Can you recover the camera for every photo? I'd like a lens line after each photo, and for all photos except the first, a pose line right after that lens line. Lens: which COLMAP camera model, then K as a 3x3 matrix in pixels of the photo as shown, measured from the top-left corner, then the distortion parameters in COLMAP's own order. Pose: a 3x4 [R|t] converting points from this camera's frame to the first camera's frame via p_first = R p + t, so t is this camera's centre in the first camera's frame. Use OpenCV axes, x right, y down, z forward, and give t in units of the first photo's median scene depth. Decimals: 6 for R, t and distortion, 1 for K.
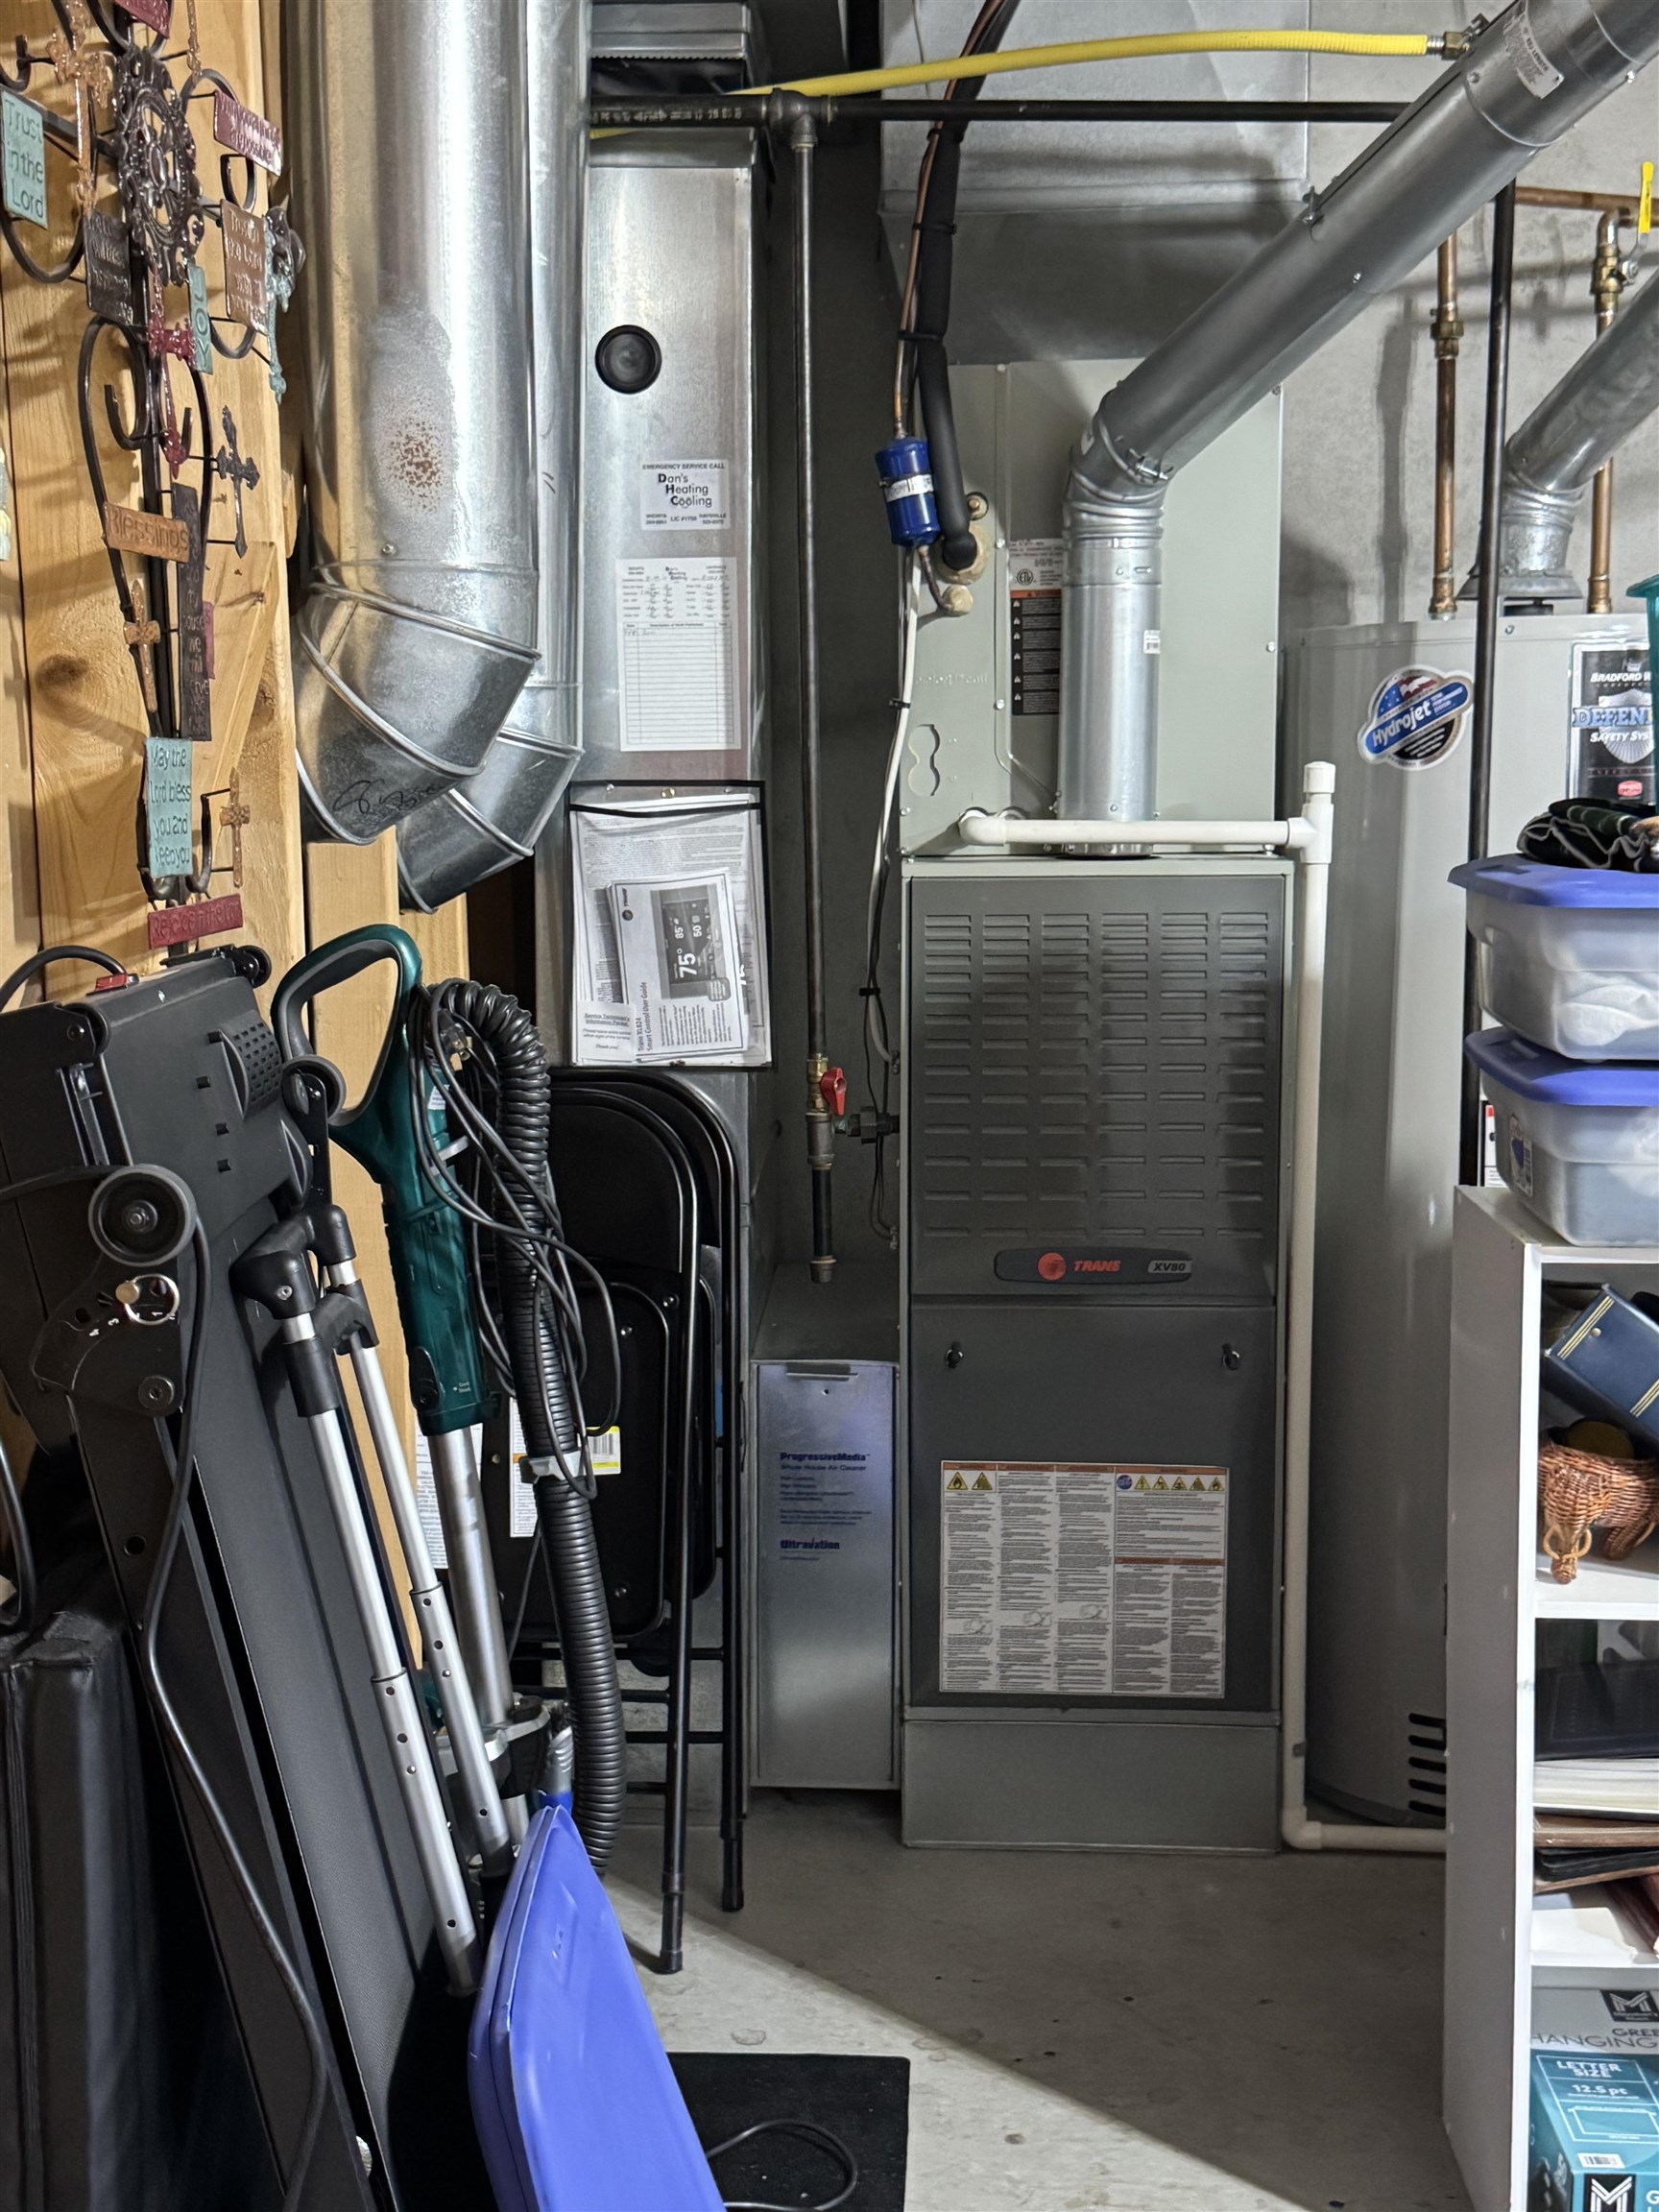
lens RADIAL K [[2638.9, 0, 829.5], [0, 2638.9, 1106.0], [0, 0, 1]] dist [0.153388, -0.483172]
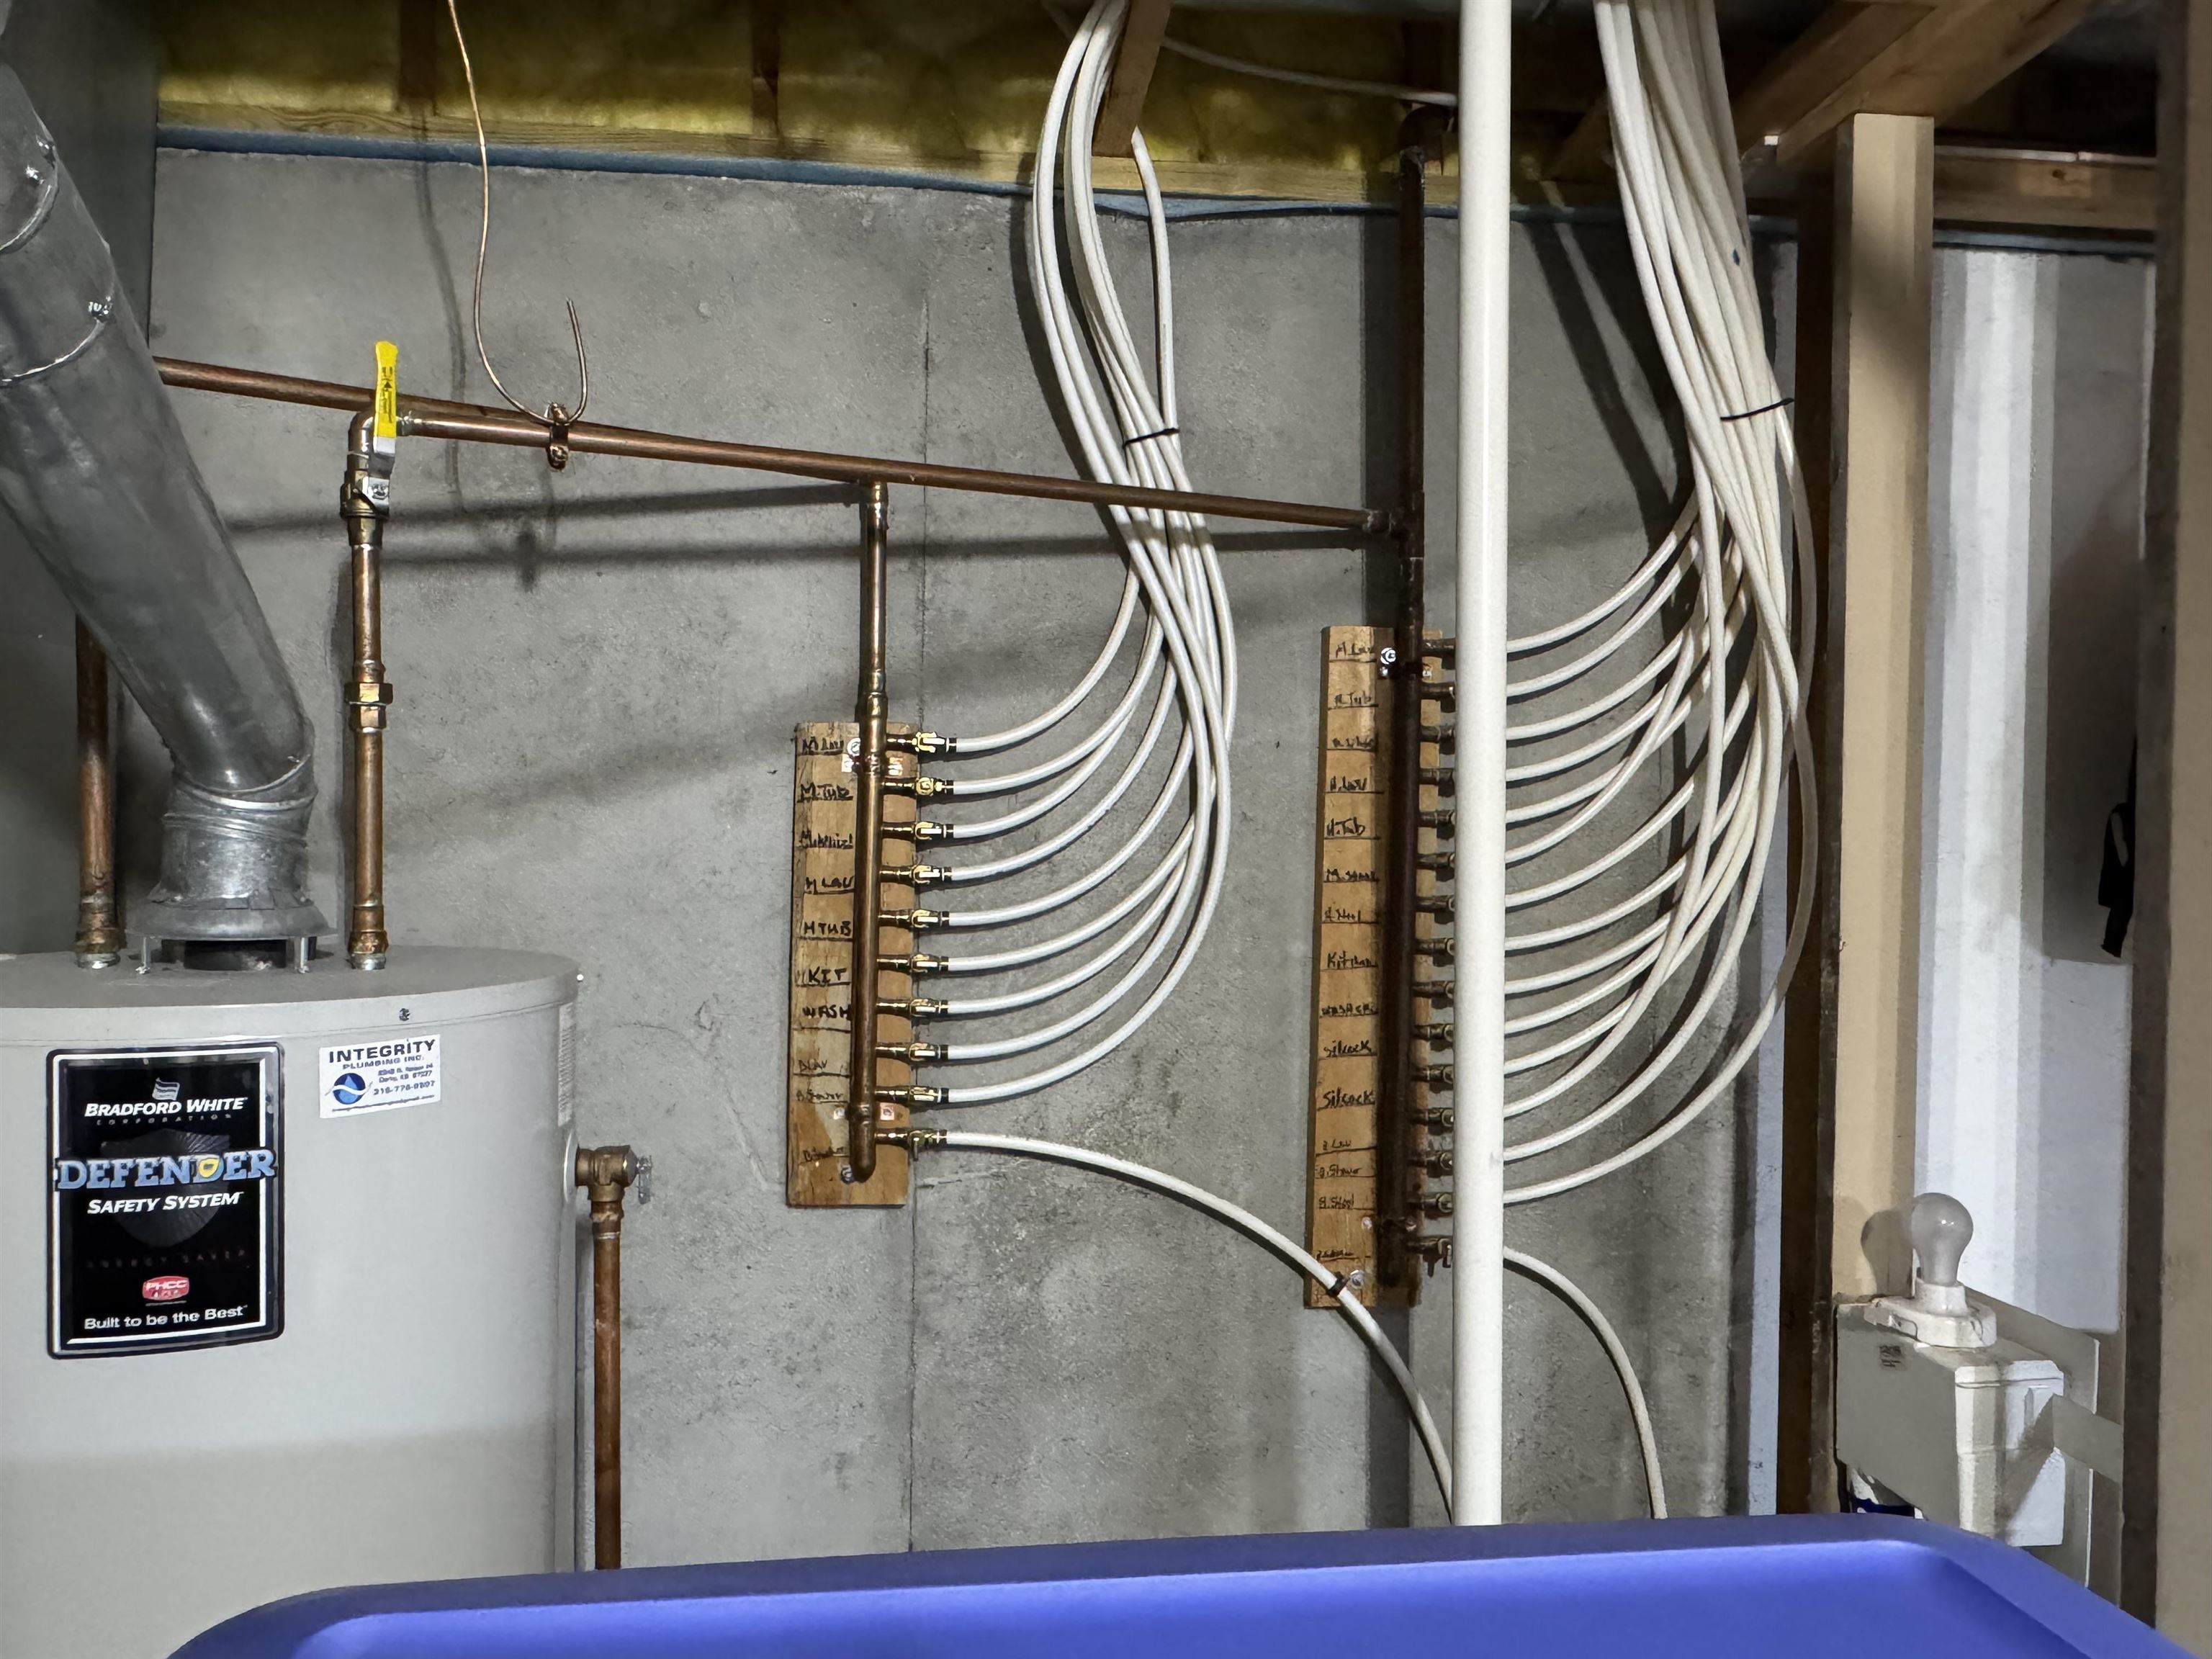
lens RADIAL K [[1496.1, 0, 1106.0], [0, 1496.1, 829.5], [0, 0, 1]] dist [-0.004900, 0.005628]
pose [[0.988604, 0.026406, 0.148205, 0.462519], [-0.007011, 0.991503, -0.129895, -0.181204], [-0.150376, 0.127376, 0.980389, 0.620379]]
